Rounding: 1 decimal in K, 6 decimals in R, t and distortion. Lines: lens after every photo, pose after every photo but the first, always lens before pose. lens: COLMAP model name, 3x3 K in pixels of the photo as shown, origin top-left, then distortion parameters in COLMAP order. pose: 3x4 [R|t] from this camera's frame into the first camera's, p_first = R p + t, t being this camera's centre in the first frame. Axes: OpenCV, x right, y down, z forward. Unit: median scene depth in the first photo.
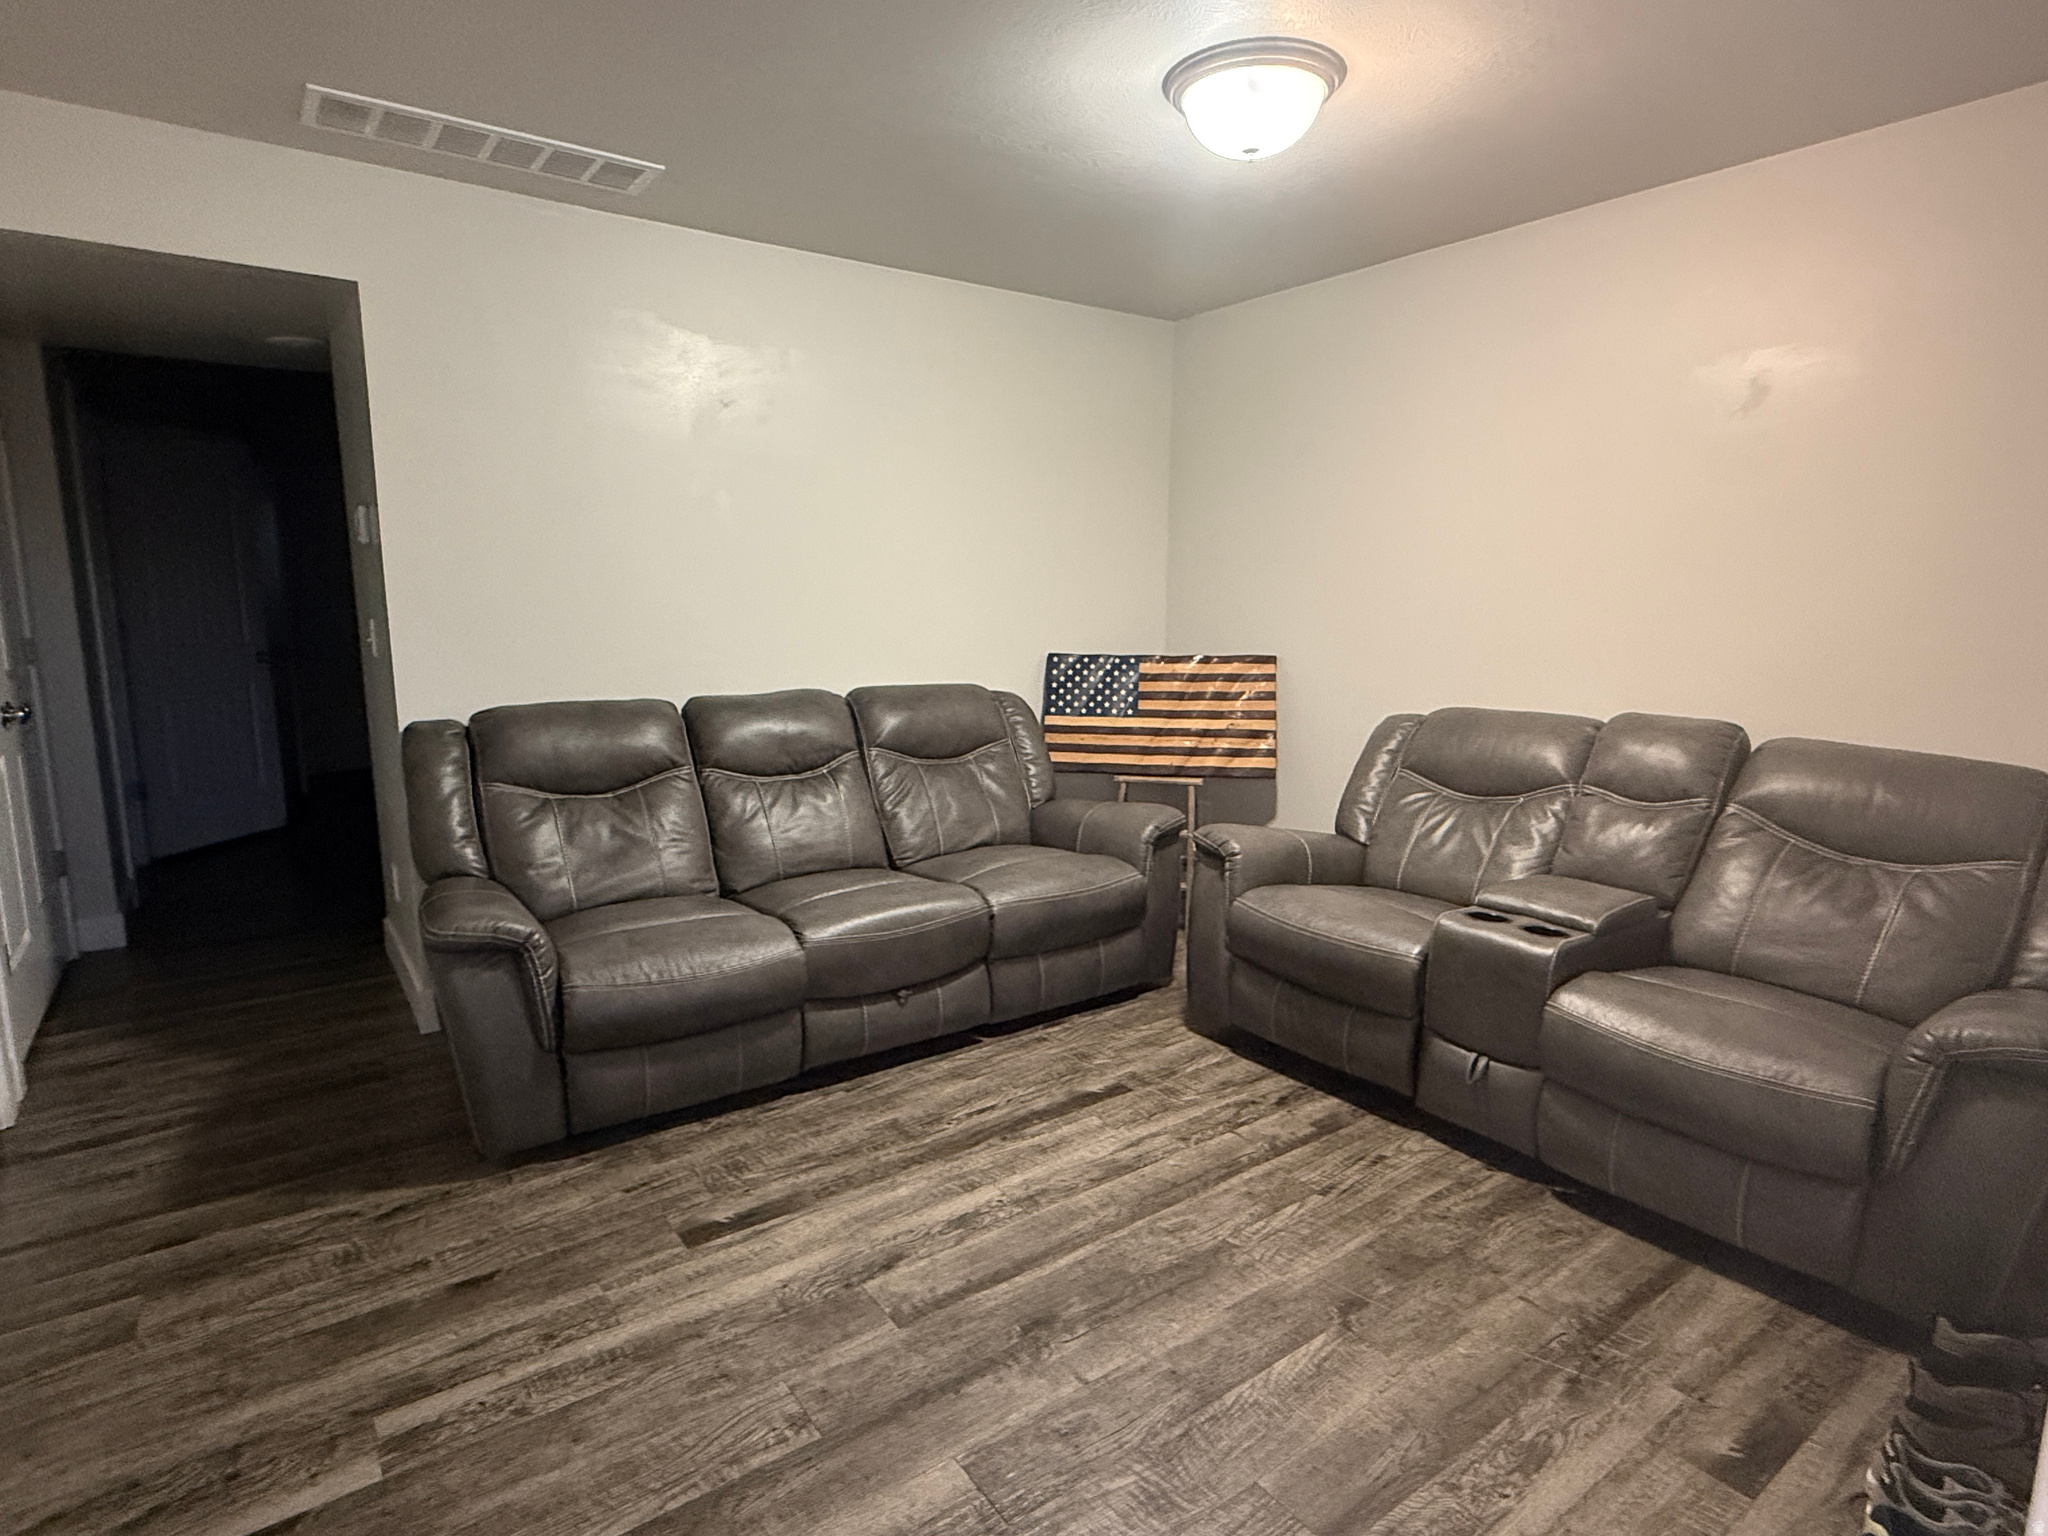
lens RADIAL K [[1100.3, 0, 1020.4], [0, 1100.3, 766.9], [0, 0, 1]] dist [-0.002519, 0.000218]
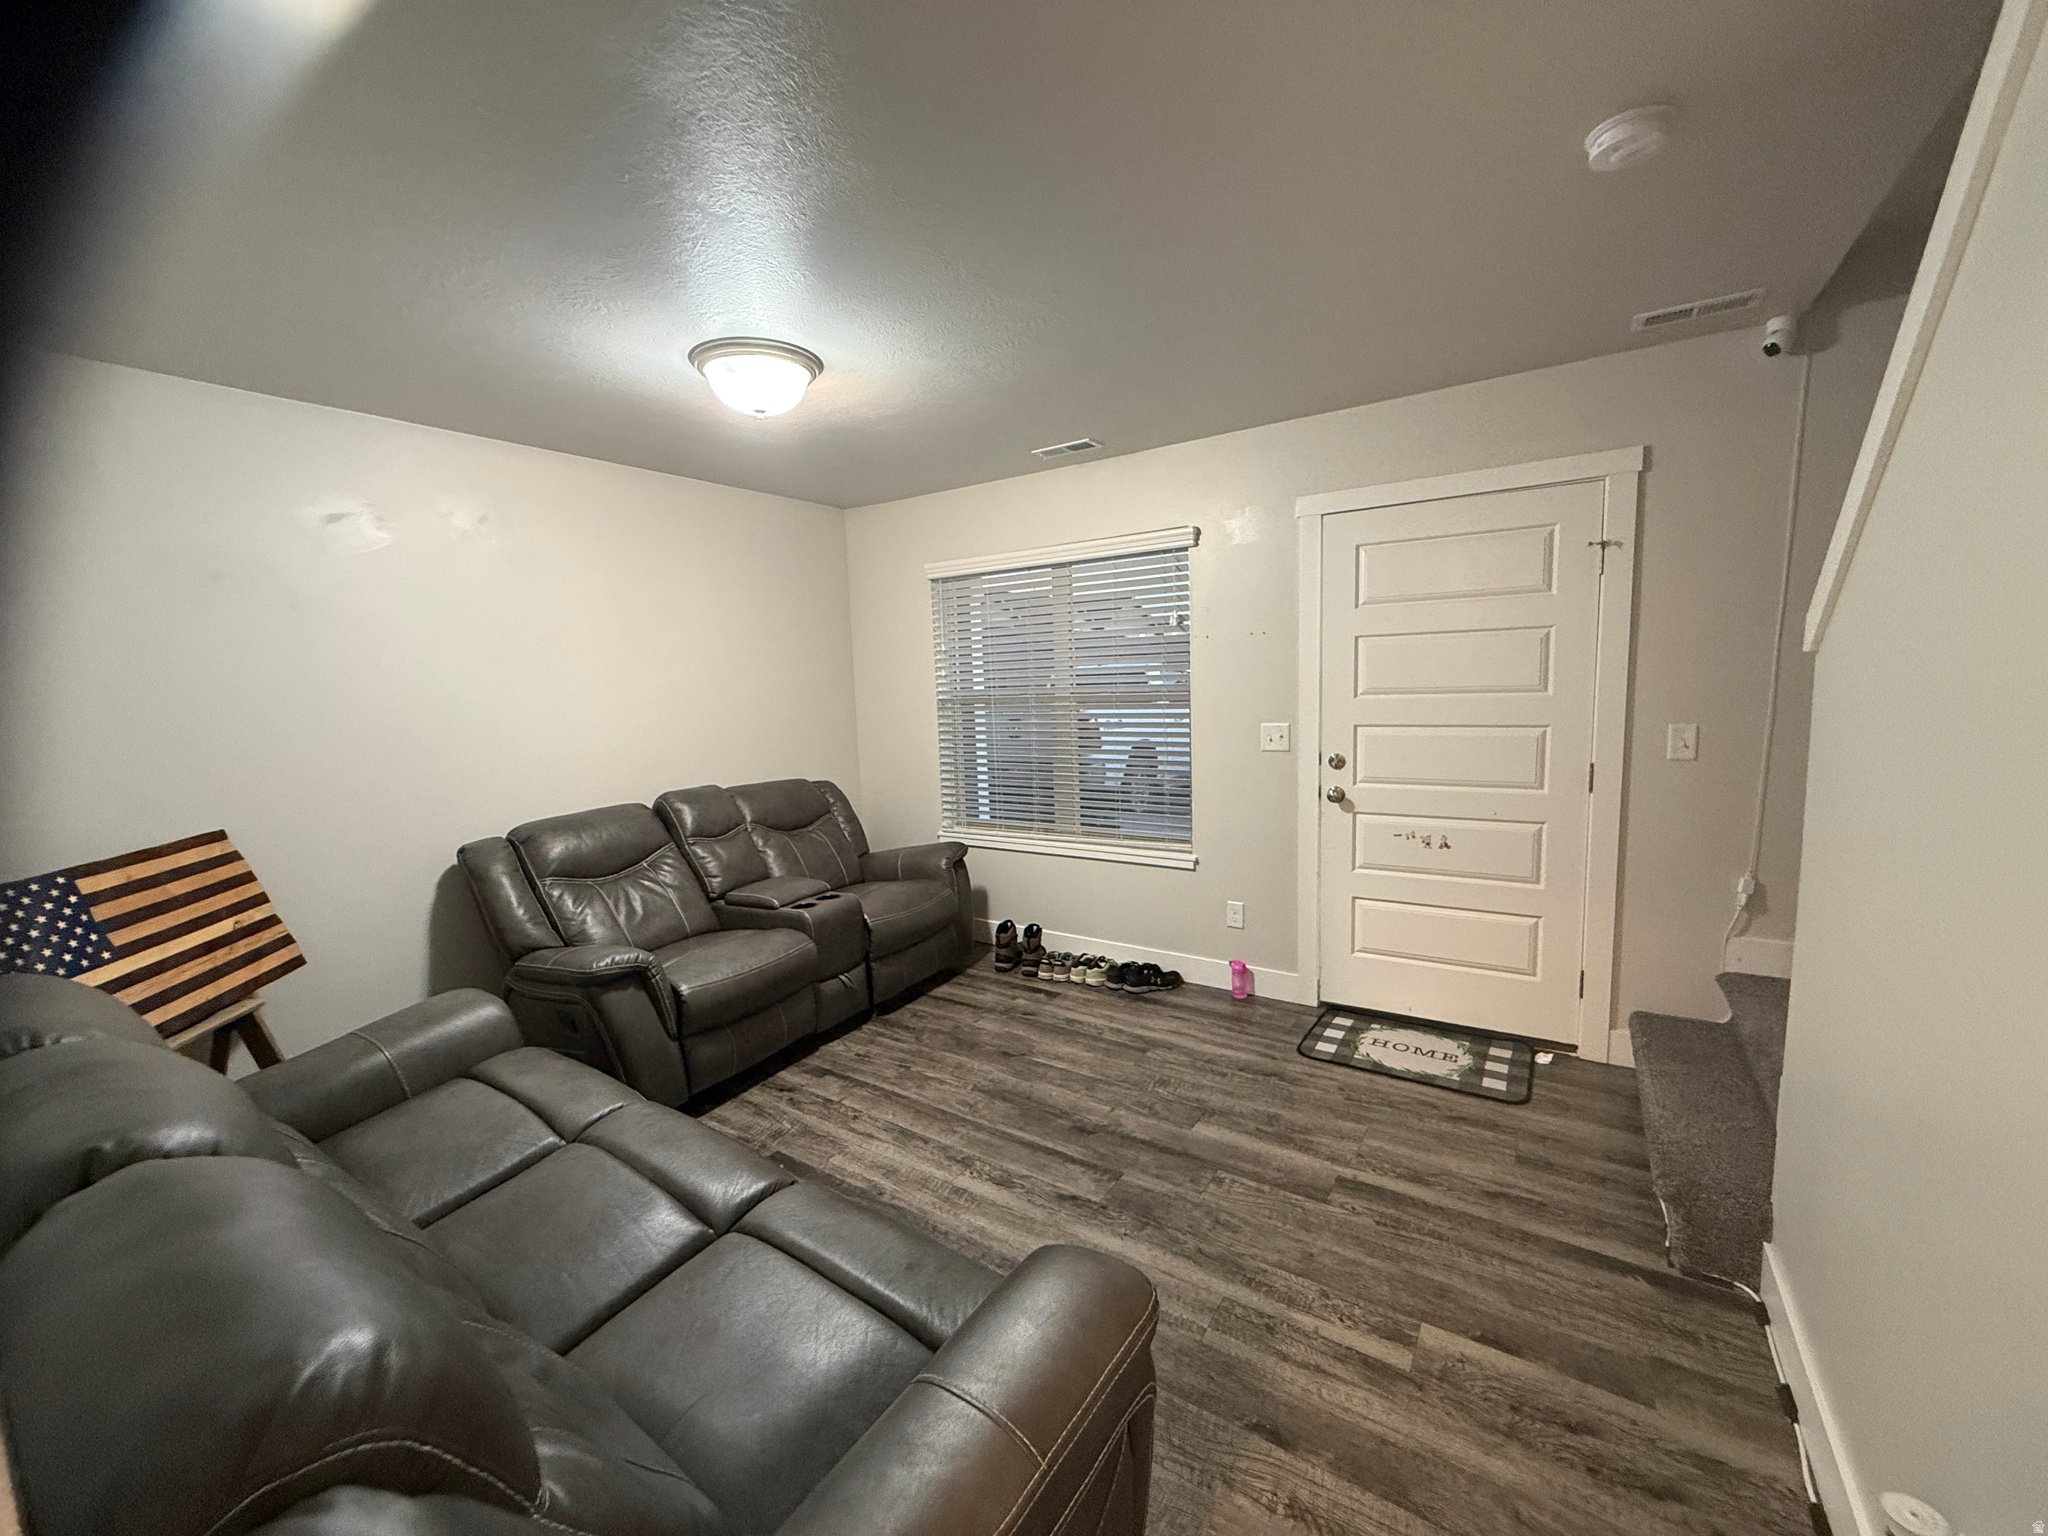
lens RADIAL K [[812.5, 0, 1017.7], [0, 812.5, 764.0], [0, 0, 1]] dist [0.000049, -0.000065]
pose [[-0.349625, -0.095957, 0.931963, -1.091263], [0.187536, 0.967441, 0.169964, -0.295482], [-0.917928, 0.234200, -0.320246, 1.366327]]
